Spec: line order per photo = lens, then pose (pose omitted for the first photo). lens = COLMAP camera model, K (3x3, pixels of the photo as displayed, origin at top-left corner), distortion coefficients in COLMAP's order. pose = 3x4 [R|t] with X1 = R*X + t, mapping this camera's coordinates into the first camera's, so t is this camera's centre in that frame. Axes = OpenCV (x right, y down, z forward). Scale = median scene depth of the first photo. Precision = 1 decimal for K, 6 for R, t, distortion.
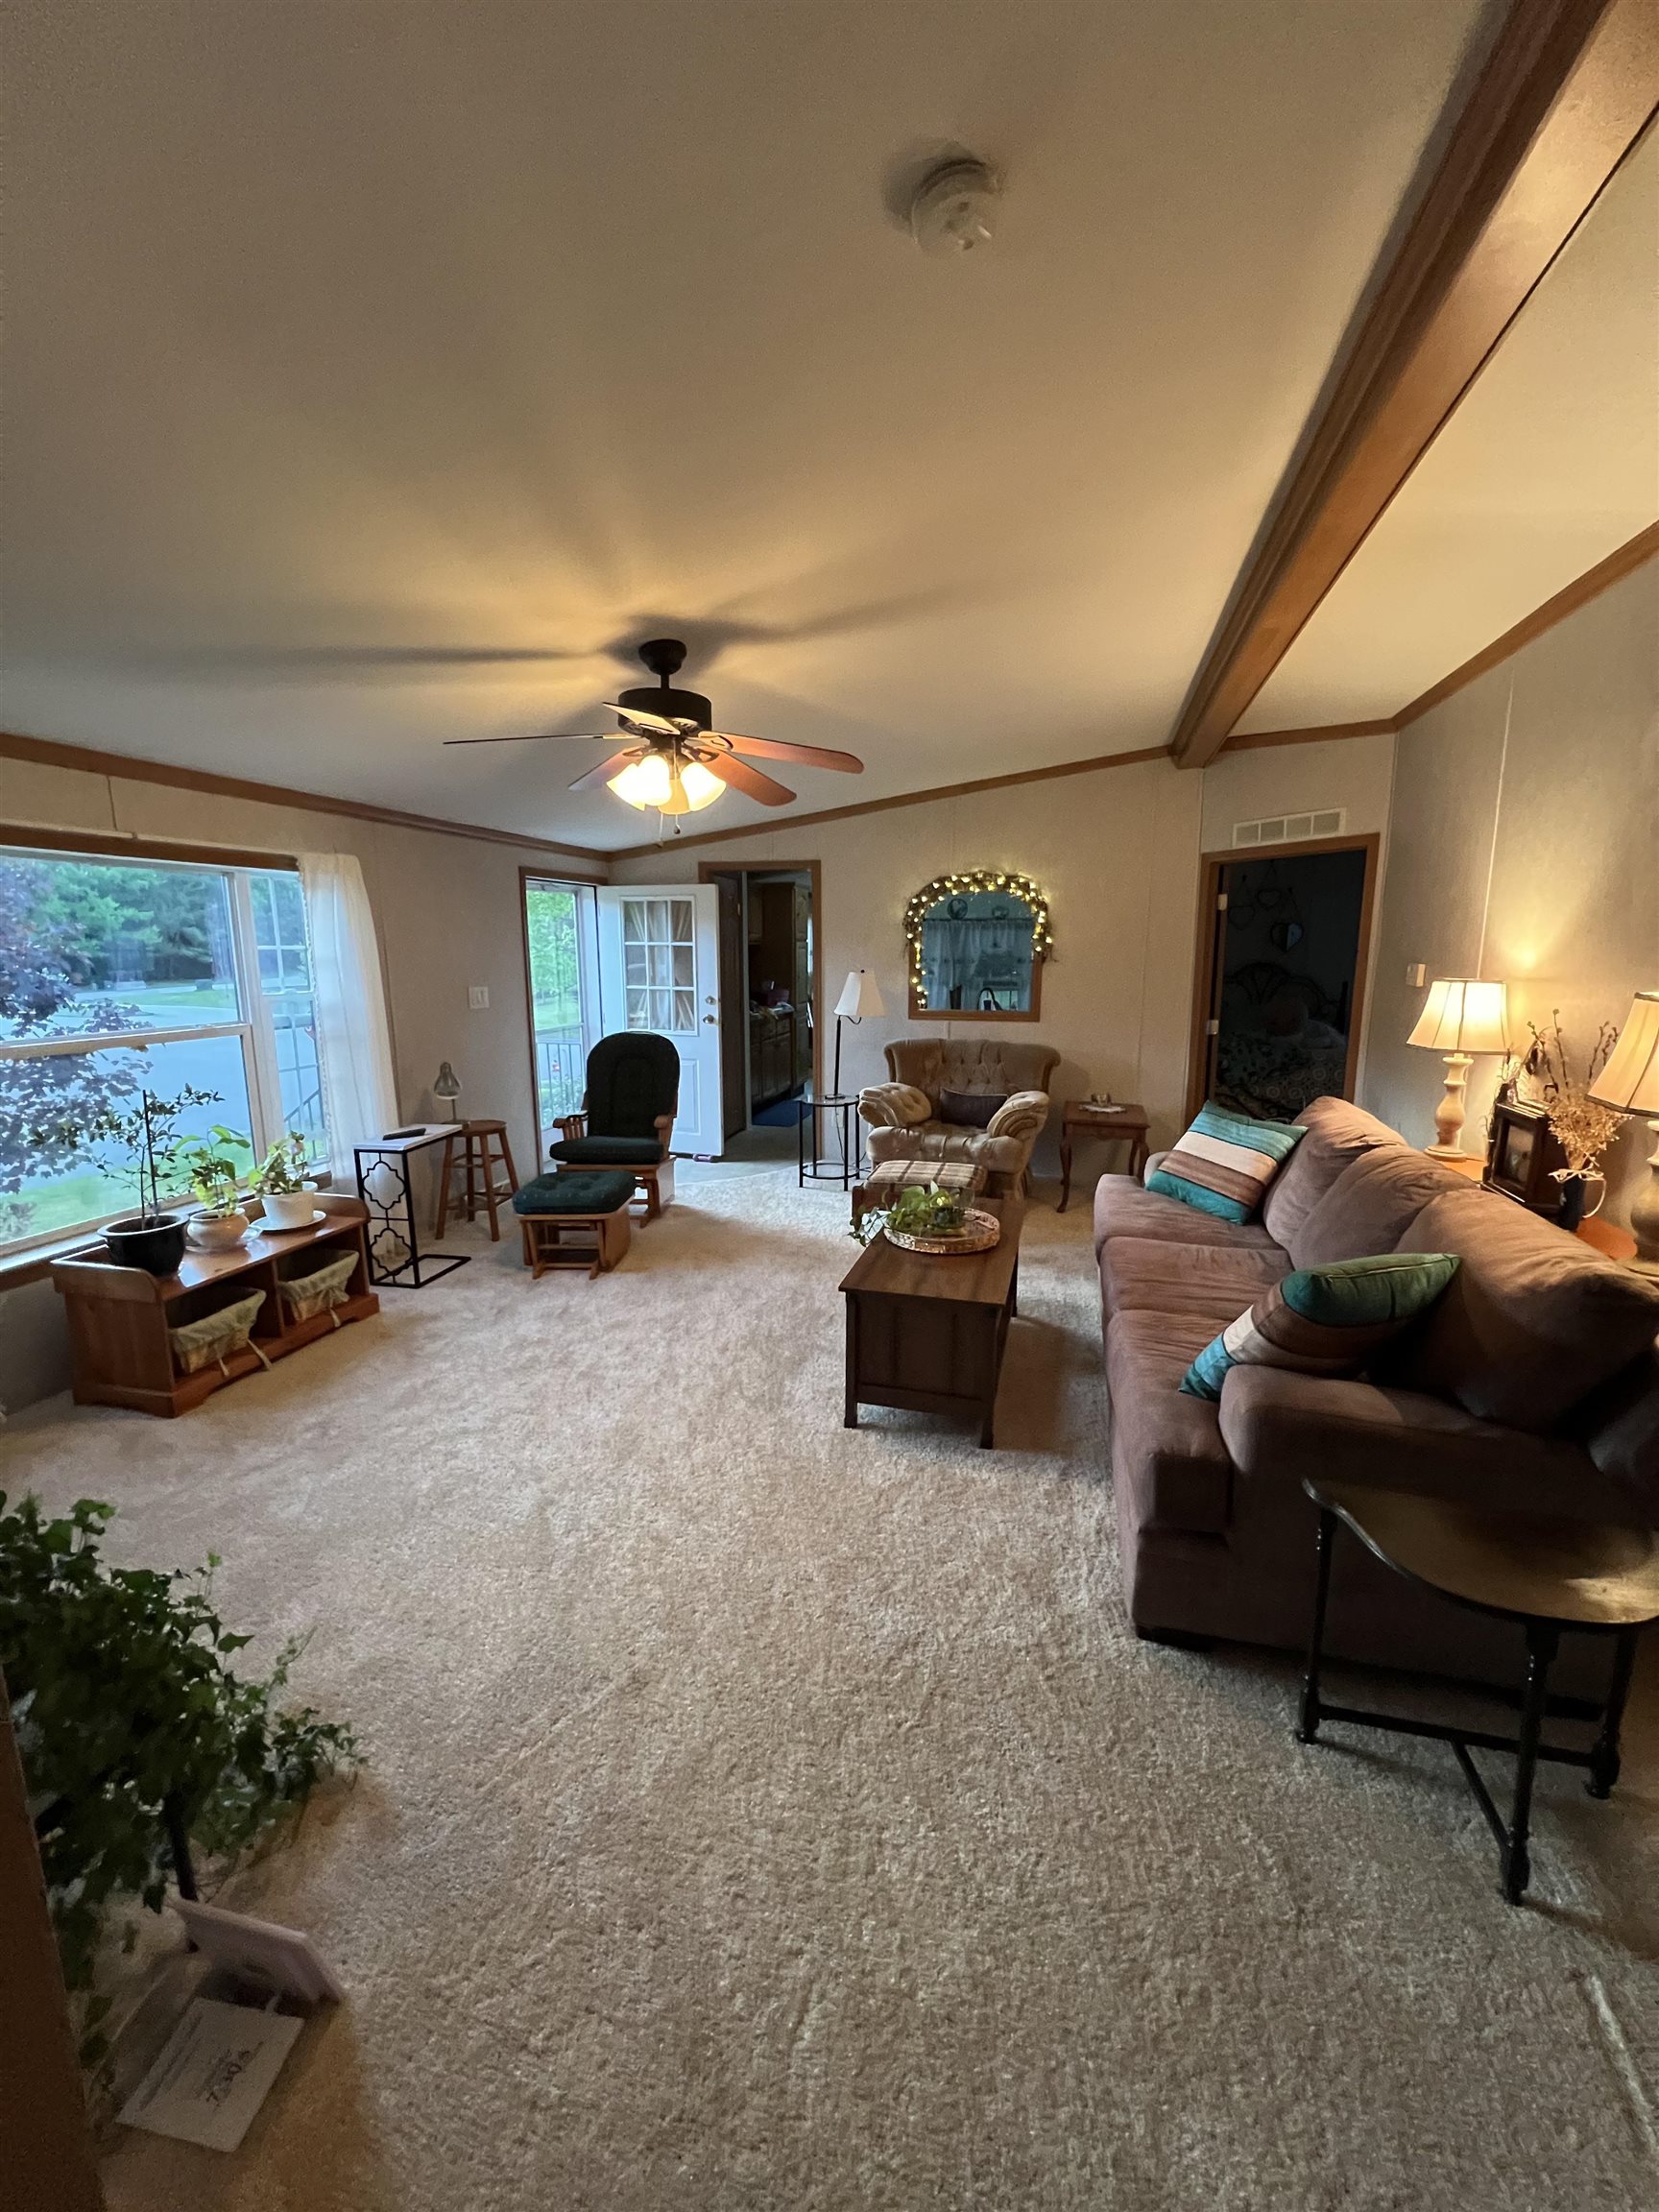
lens RADIAL K [[885.9, 0, 834.8], [0, 885.9, 1104.9], [0, 0, 1]] dist [0.000218, 0.000006]
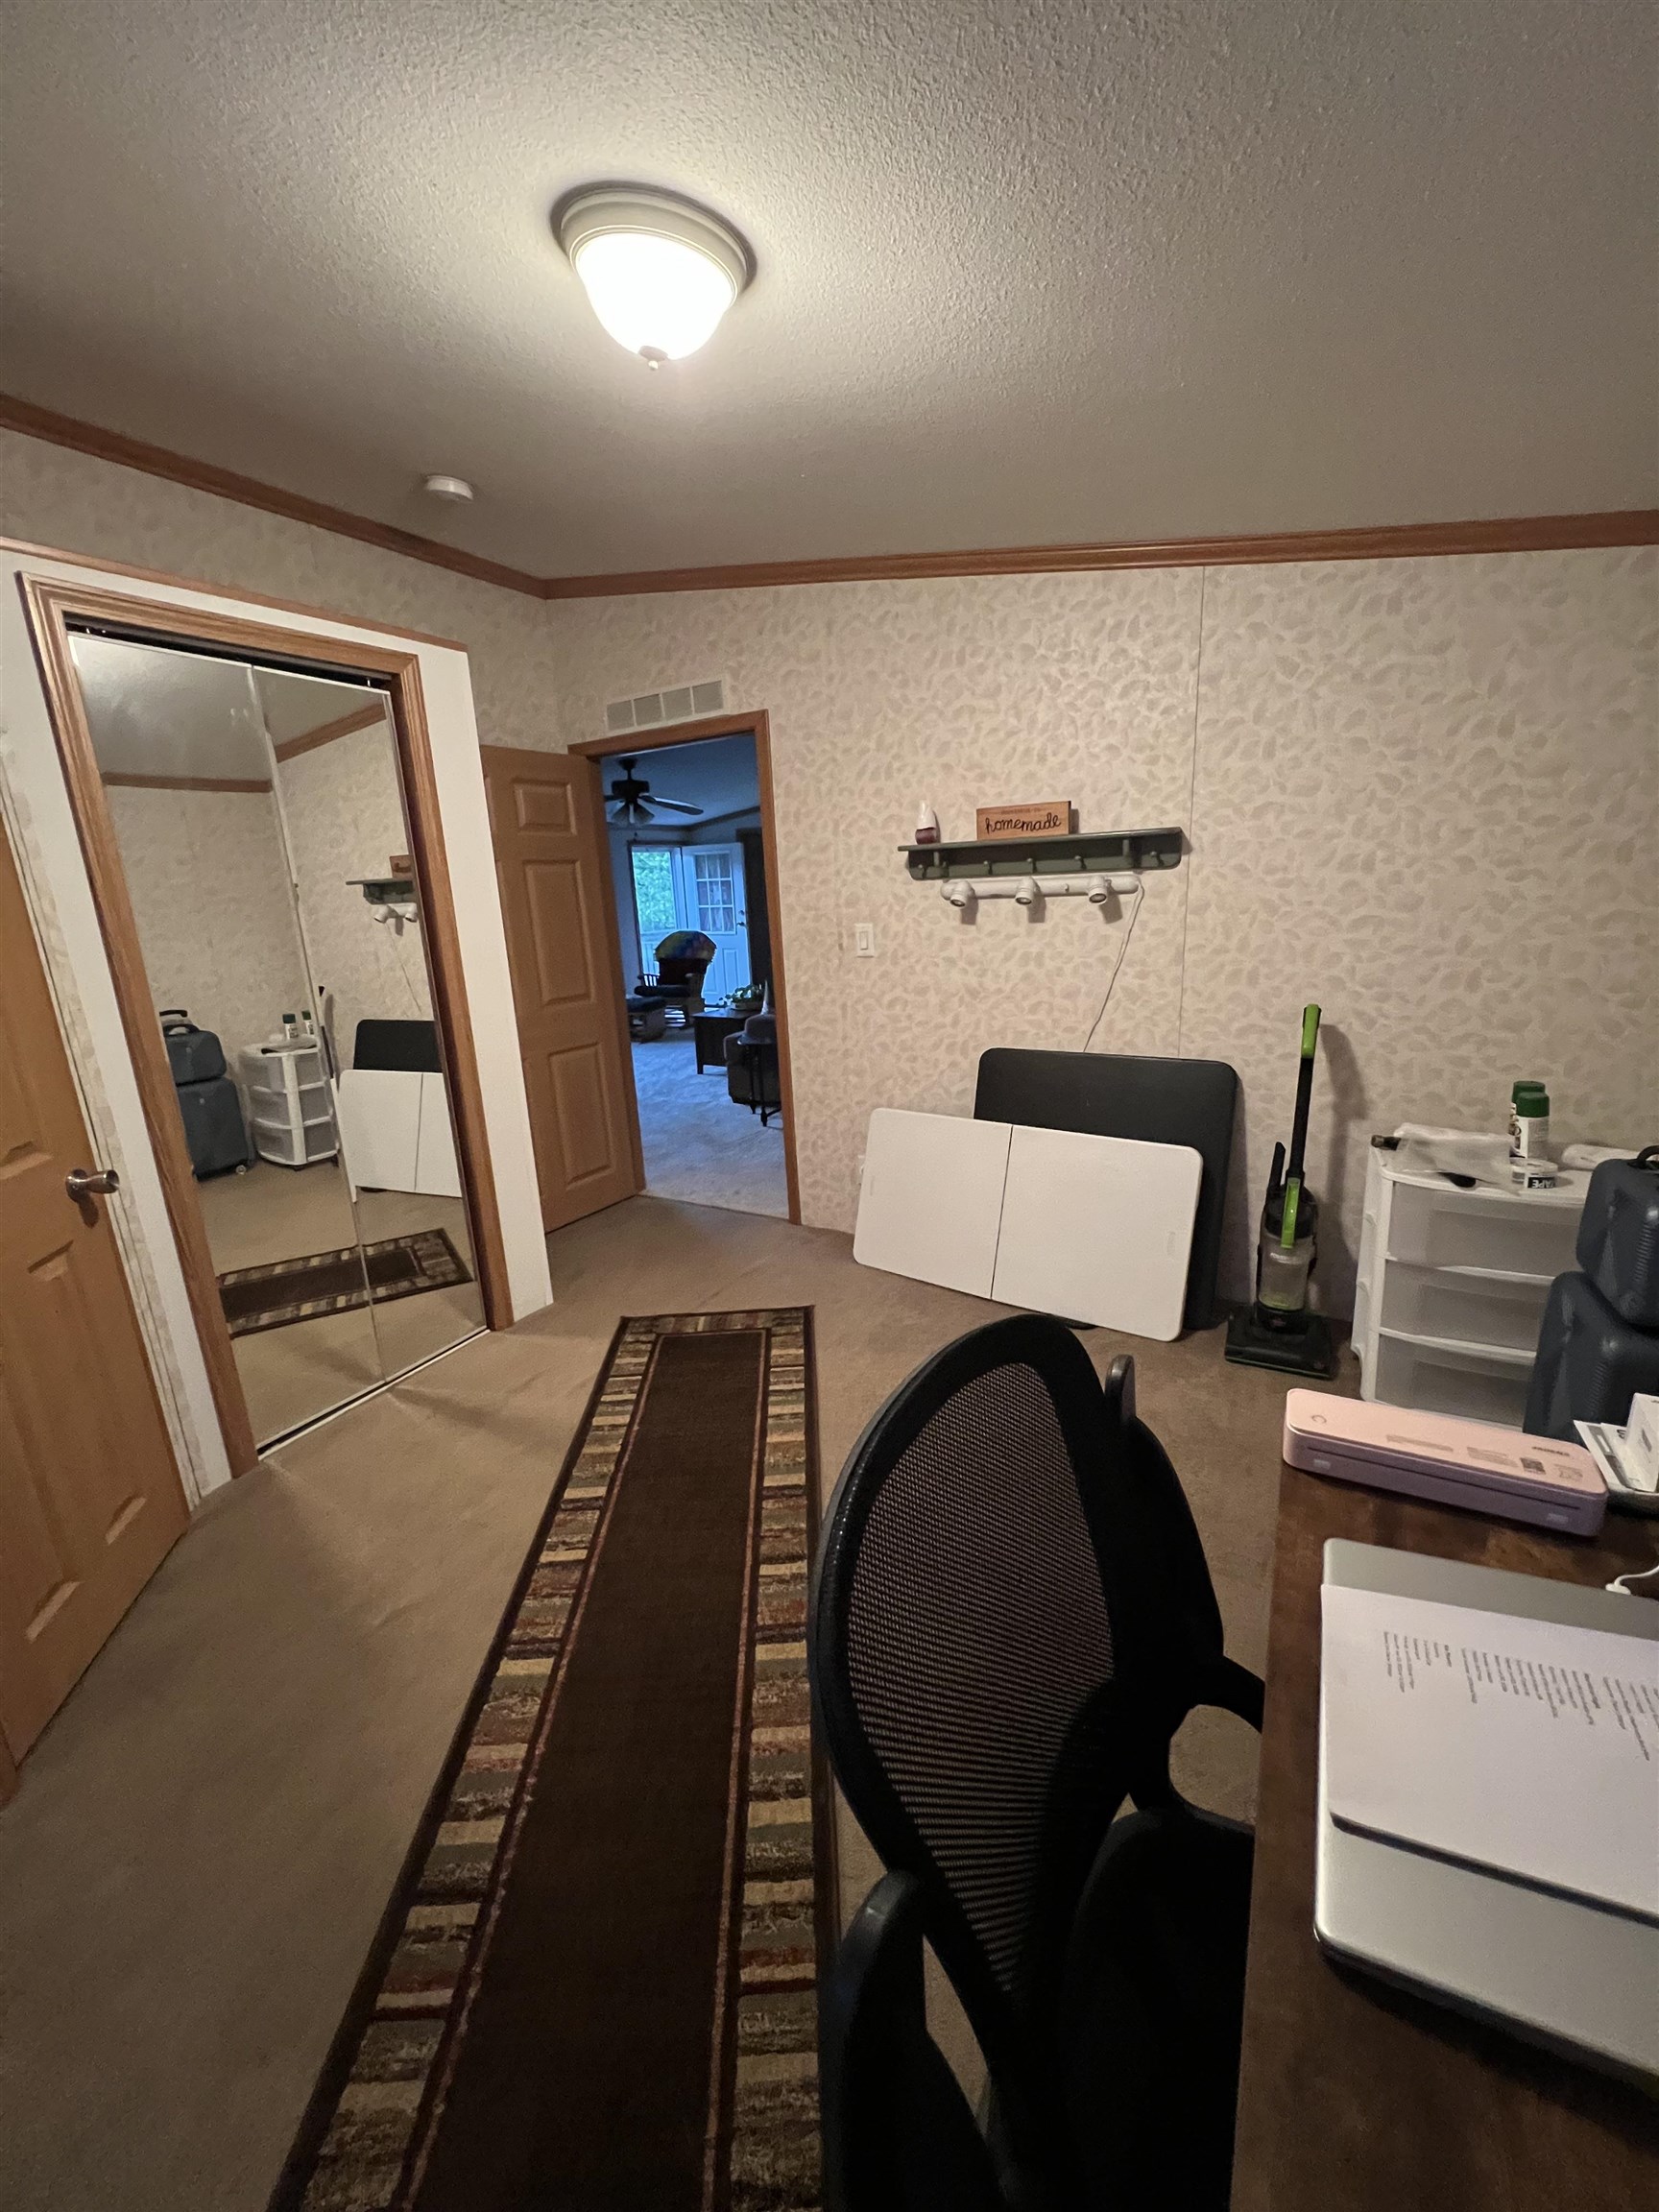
lens RADIAL K [[885.9, 0, 834.2], [0, 885.9, 1104.9], [0, 0, 1]] dist [0.000218, 0.000006]
pose [[0.968484, 0.023253, -0.247989, 0.445745], [-0.003365, 0.996763, 0.080323, 0.107325], [0.249054, -0.076957, 0.965427, -0.594450]]
